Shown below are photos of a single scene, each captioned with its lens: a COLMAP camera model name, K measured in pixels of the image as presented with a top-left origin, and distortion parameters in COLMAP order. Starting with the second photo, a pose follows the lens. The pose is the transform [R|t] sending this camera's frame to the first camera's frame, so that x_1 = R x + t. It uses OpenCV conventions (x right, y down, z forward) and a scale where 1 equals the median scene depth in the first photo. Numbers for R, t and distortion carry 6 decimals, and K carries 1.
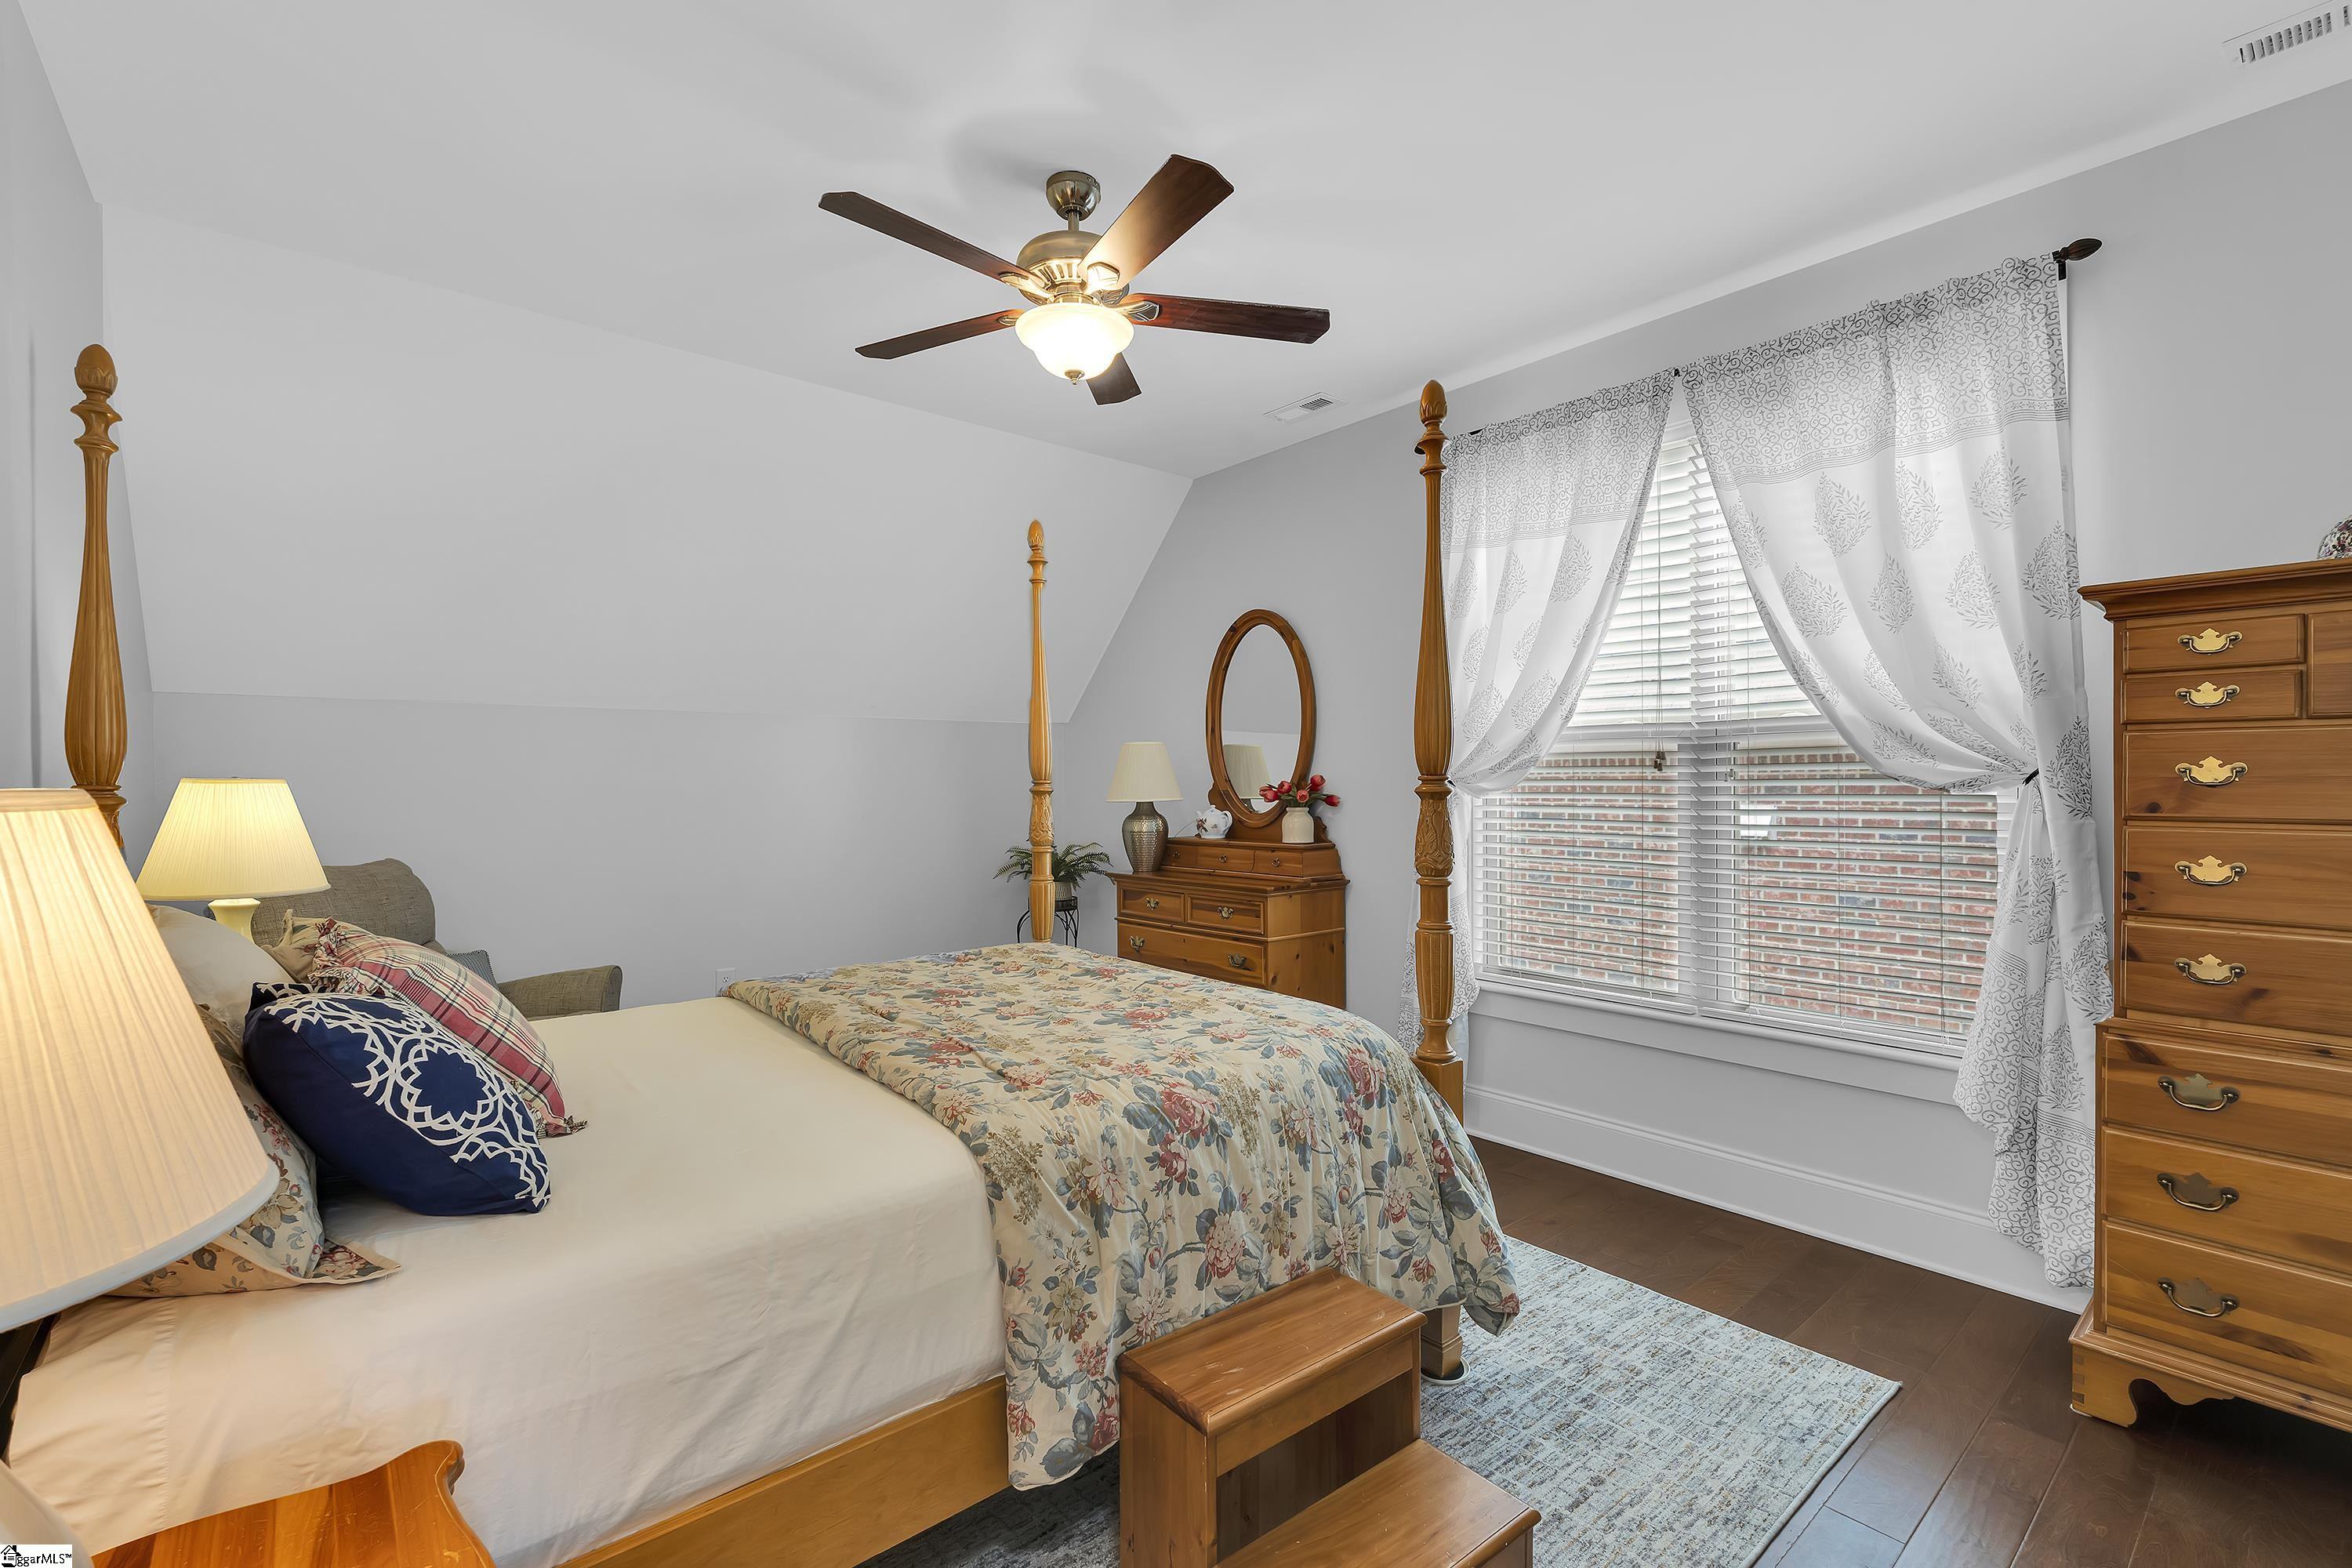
lens RADIAL K [[1028.5, 0, 1168.0], [0, 1028.5, 782.8], [0, 0, 1]] dist [-0.008278, 0.000952]
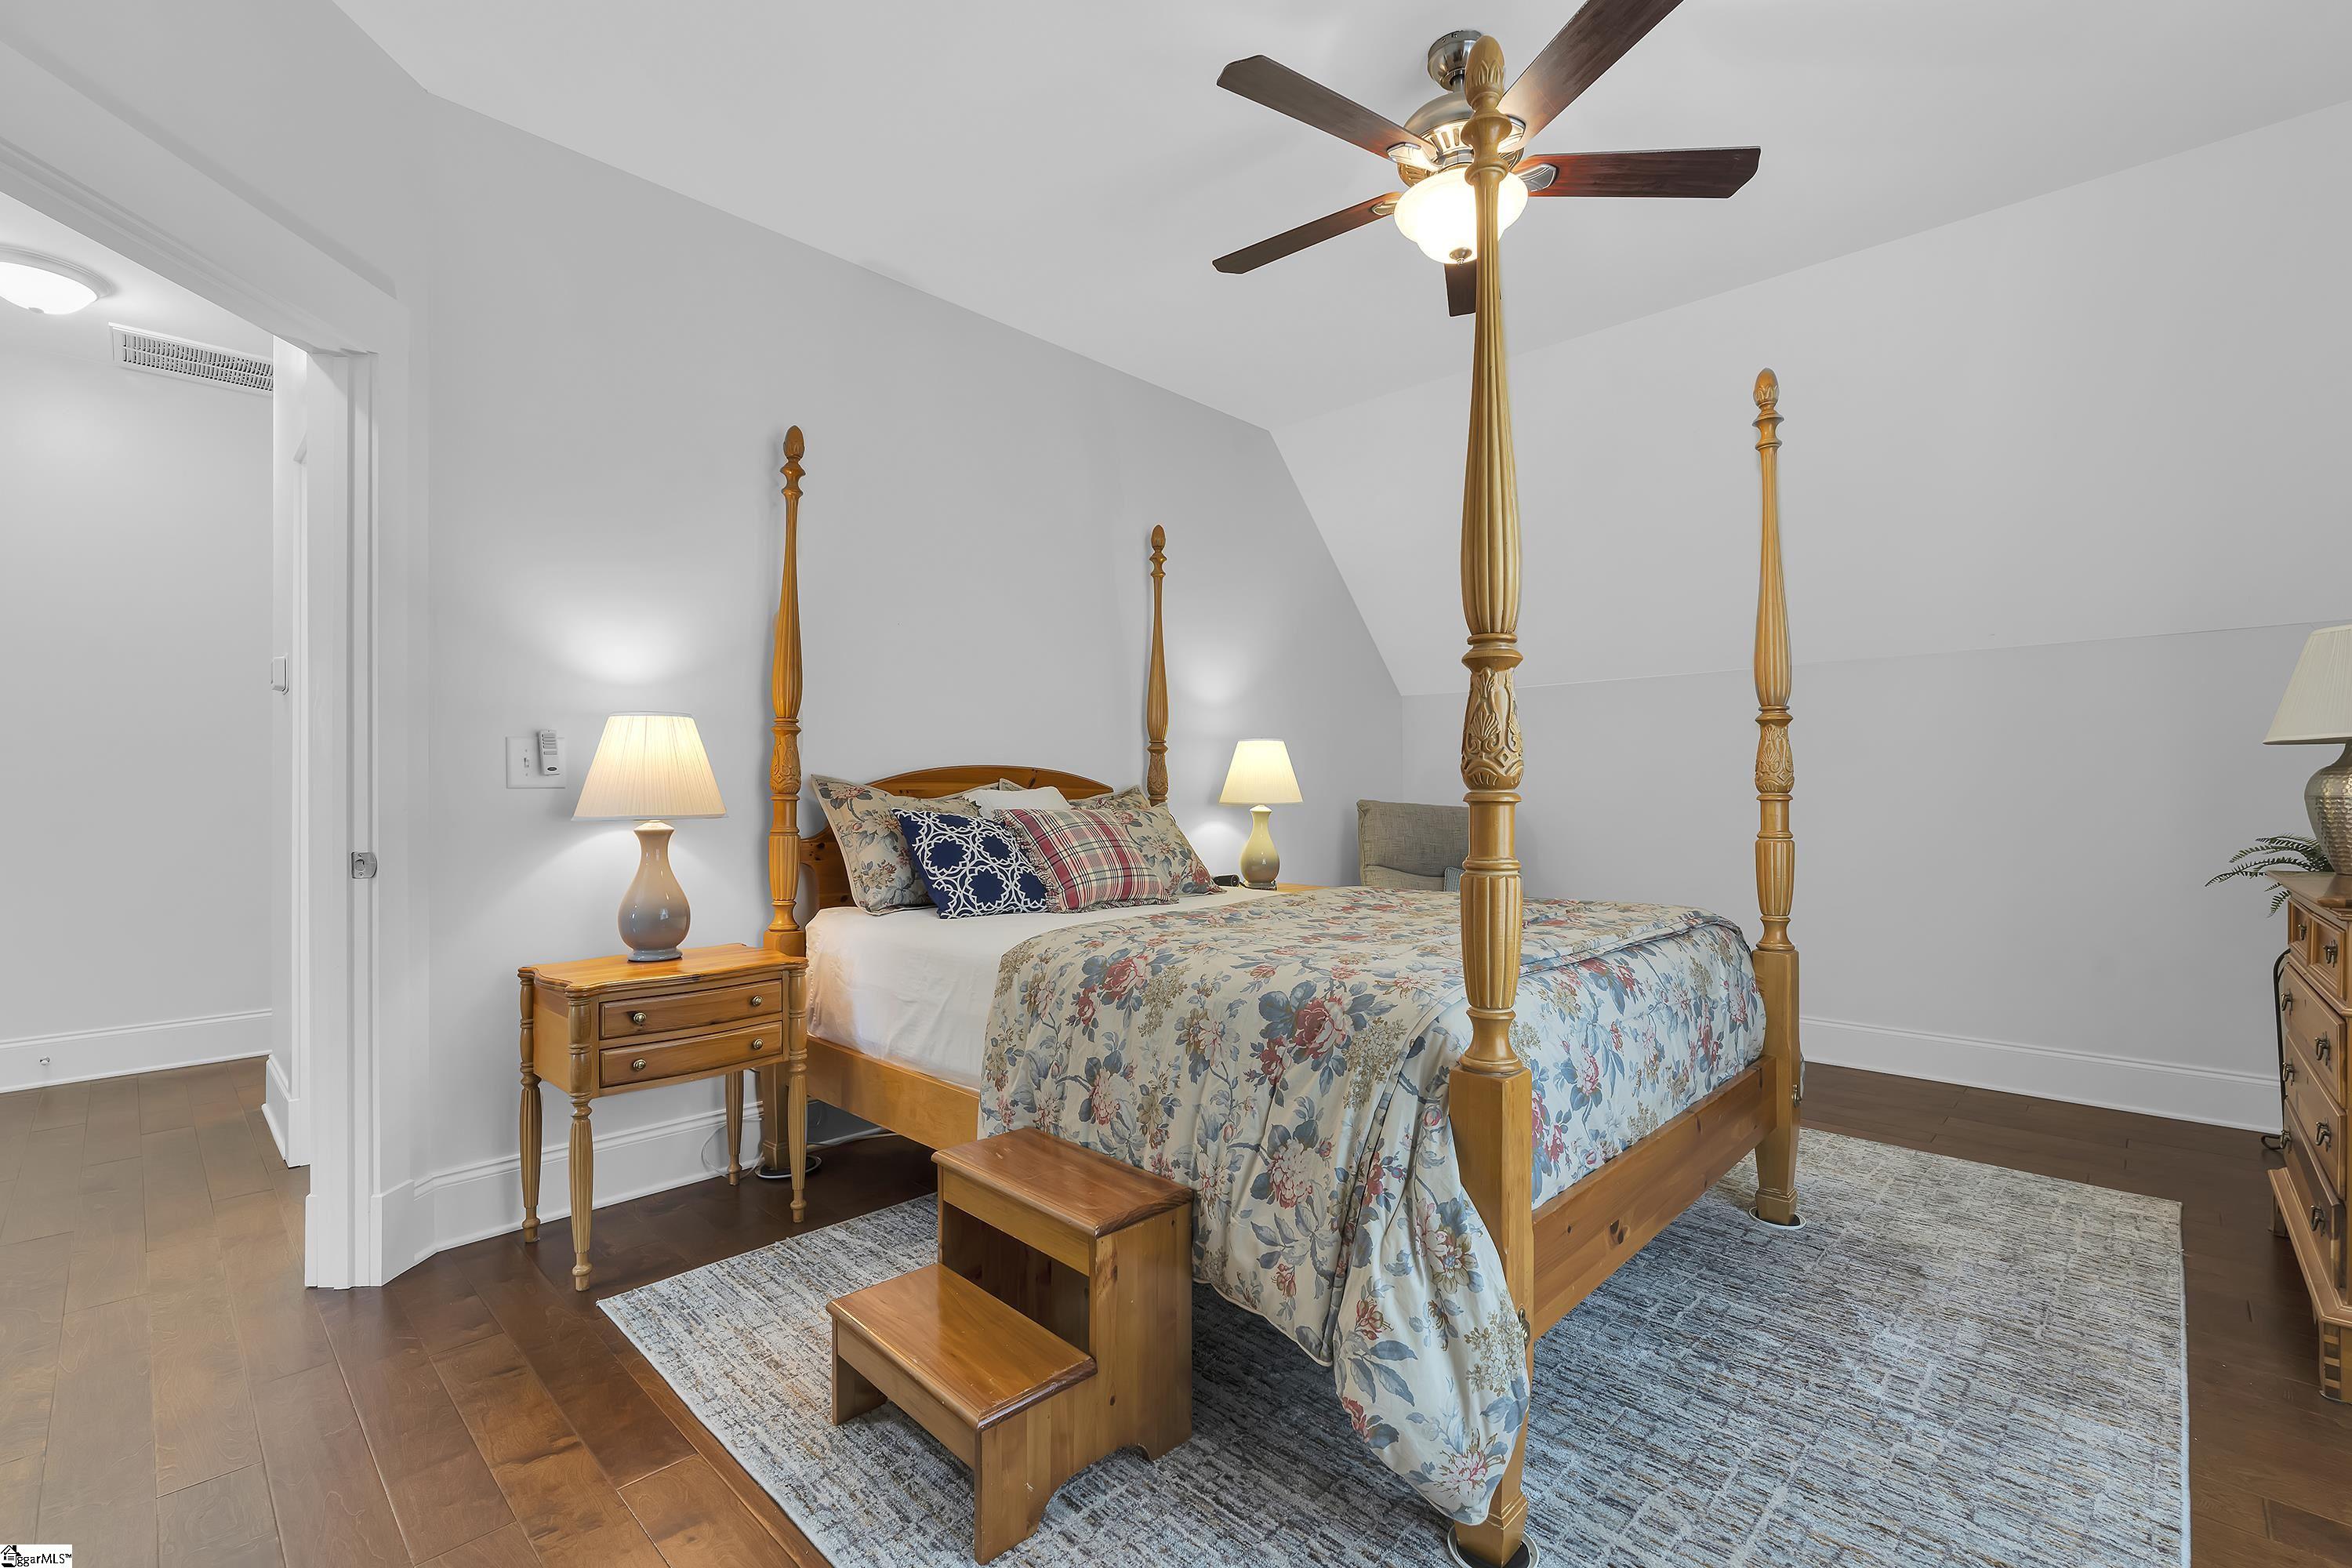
lens RADIAL K [[1028.5, 0, 1168.9], [0, 1028.5, 788.5], [0, 0, 1]] dist [-0.008278, 0.000952]
pose [[0.092976, -0.005310, -0.995654, 1.165349], [-0.000225, 0.999986, -0.005354, 0.124484], [0.995668, 0.000722, 0.092973, 0.968233]]
